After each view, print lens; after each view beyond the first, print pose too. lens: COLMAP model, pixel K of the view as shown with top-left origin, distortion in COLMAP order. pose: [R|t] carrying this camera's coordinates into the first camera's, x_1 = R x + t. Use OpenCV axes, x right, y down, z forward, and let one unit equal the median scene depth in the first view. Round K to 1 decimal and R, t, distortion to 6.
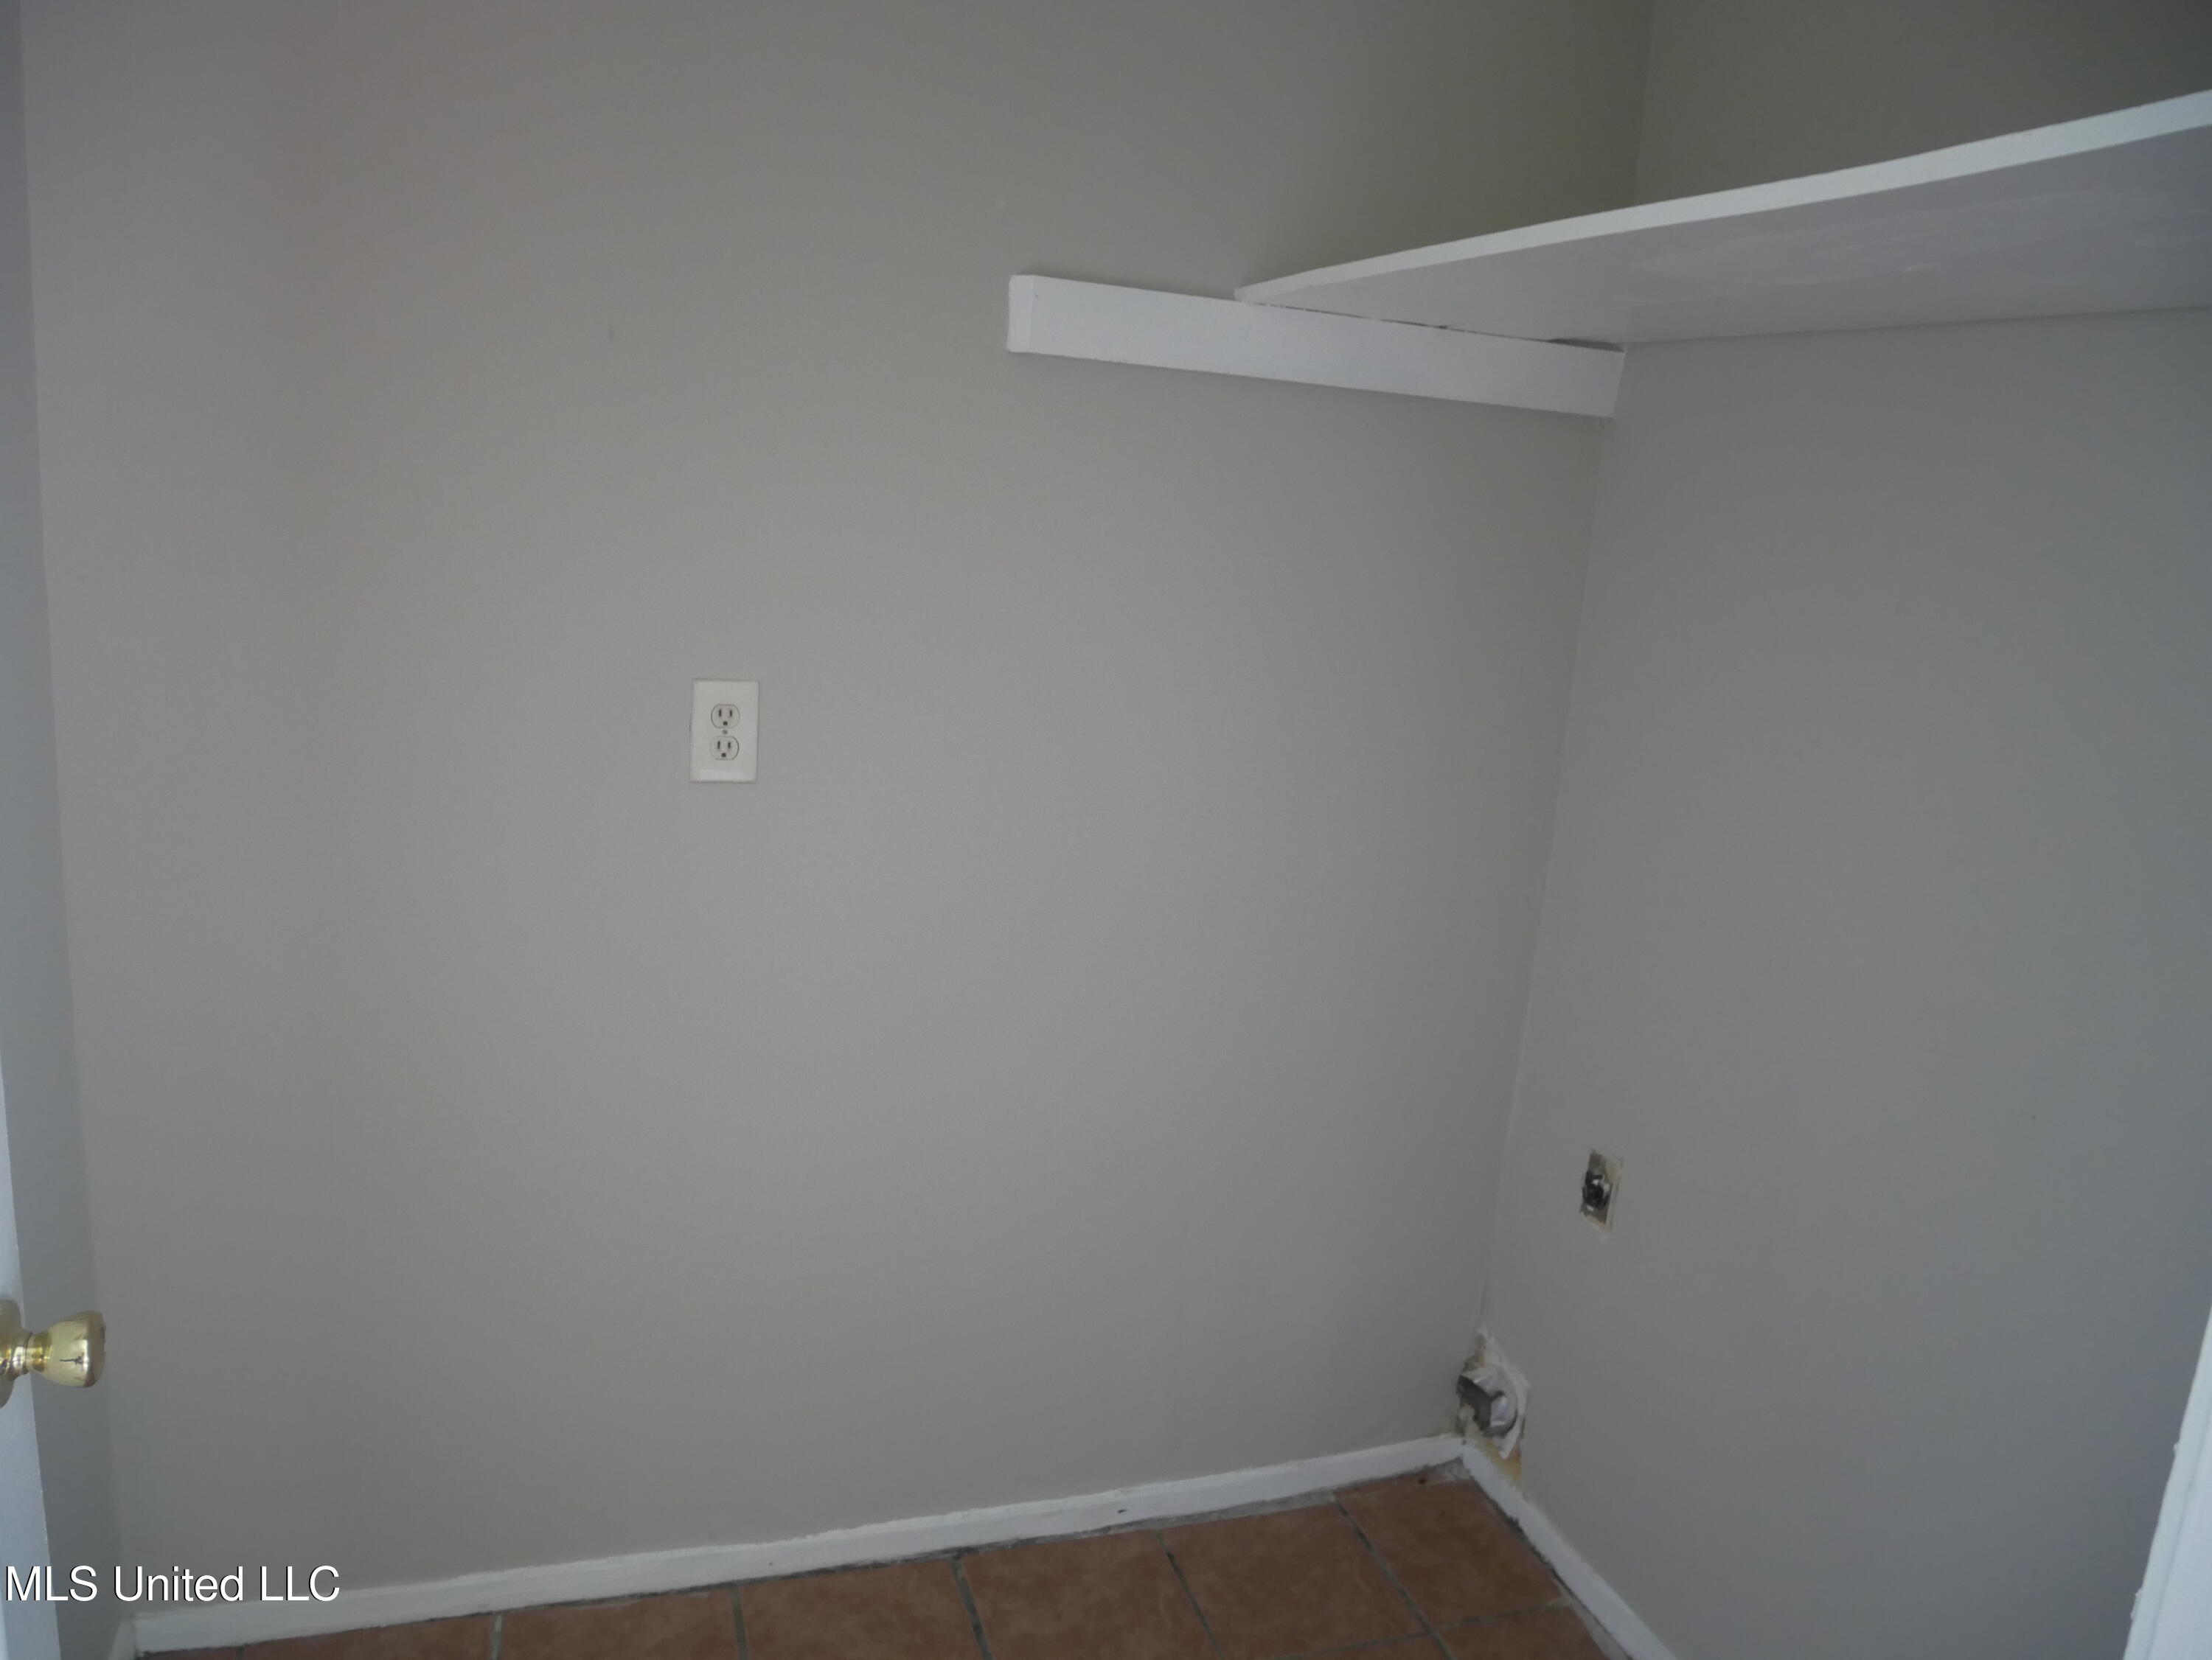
lens RADIAL K [[1588.5, 0, 1102.0], [0, 1588.5, 825.6], [0, 0, 1]] dist [-0.075616, 0.030440]
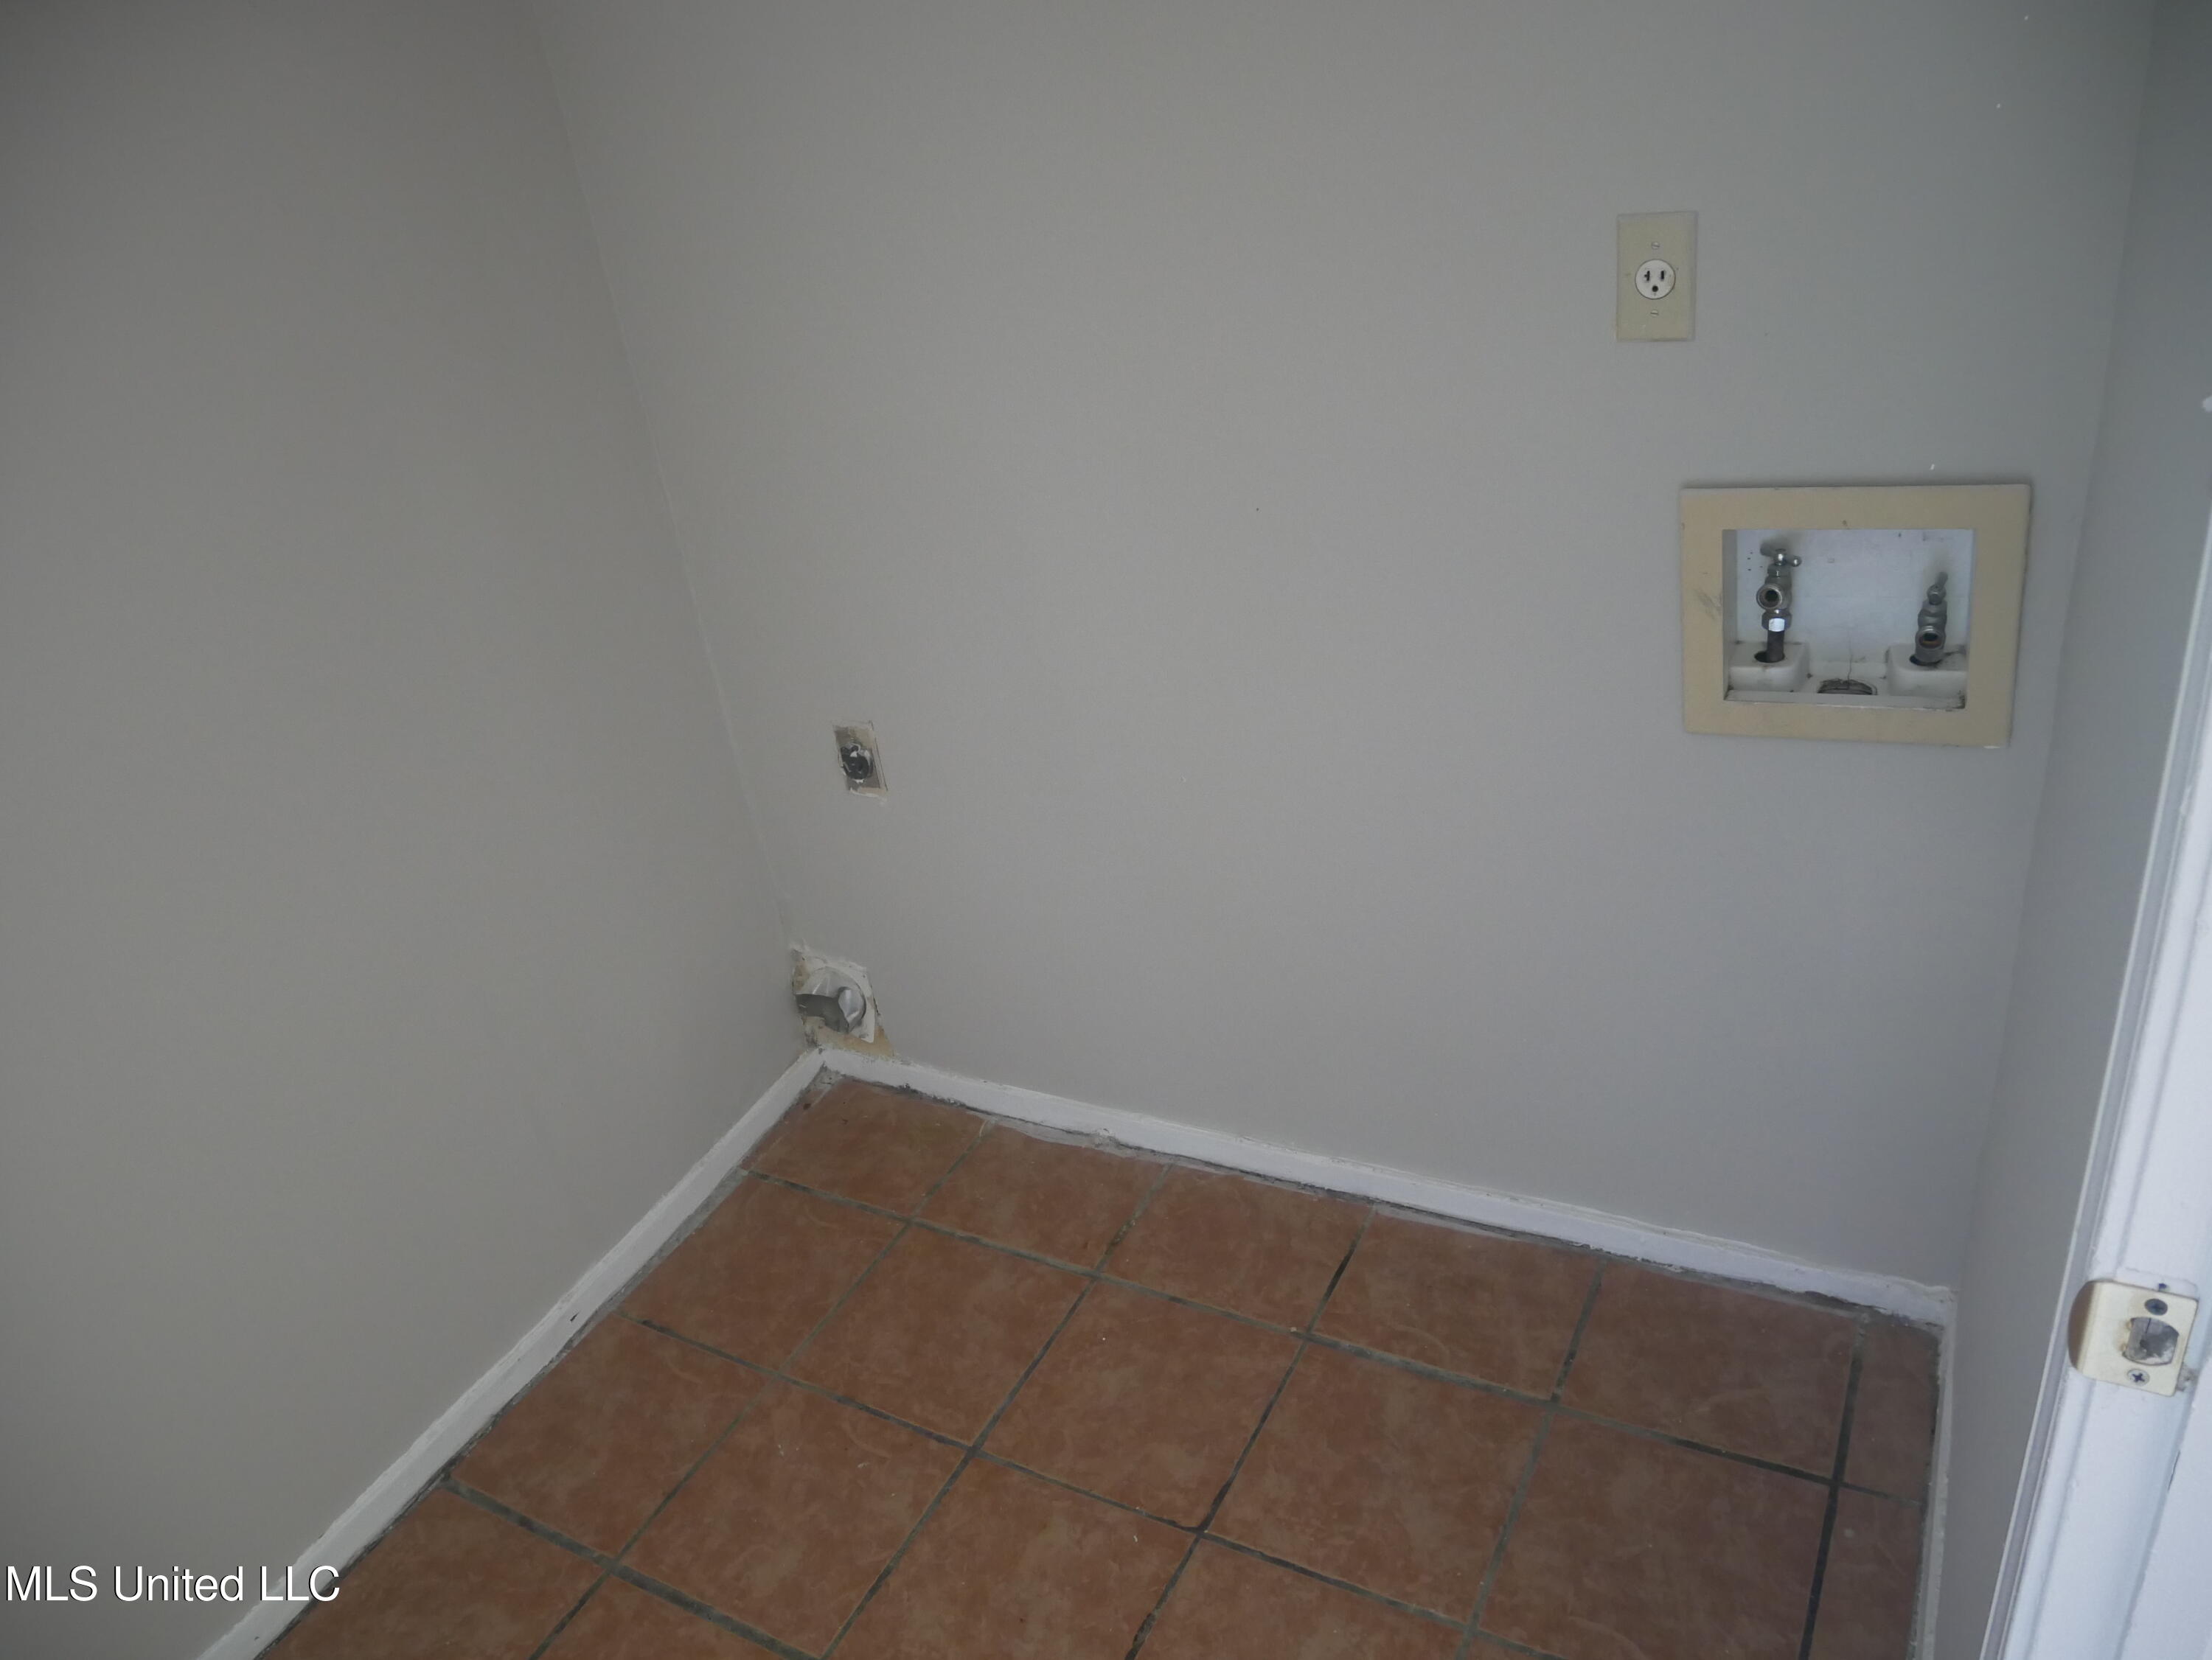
lens RADIAL K [[1588.5, 0, 1109.3], [0, 1588.5, 829.7], [0, 0, 1]] dist [-0.075616, 0.030440]
pose [[0.706431, -0.480741, 0.519464, -0.103856], [0.332210, 0.873278, 0.356401, -0.029654], [-0.624973, -0.079202, 0.776618, 0.125510]]
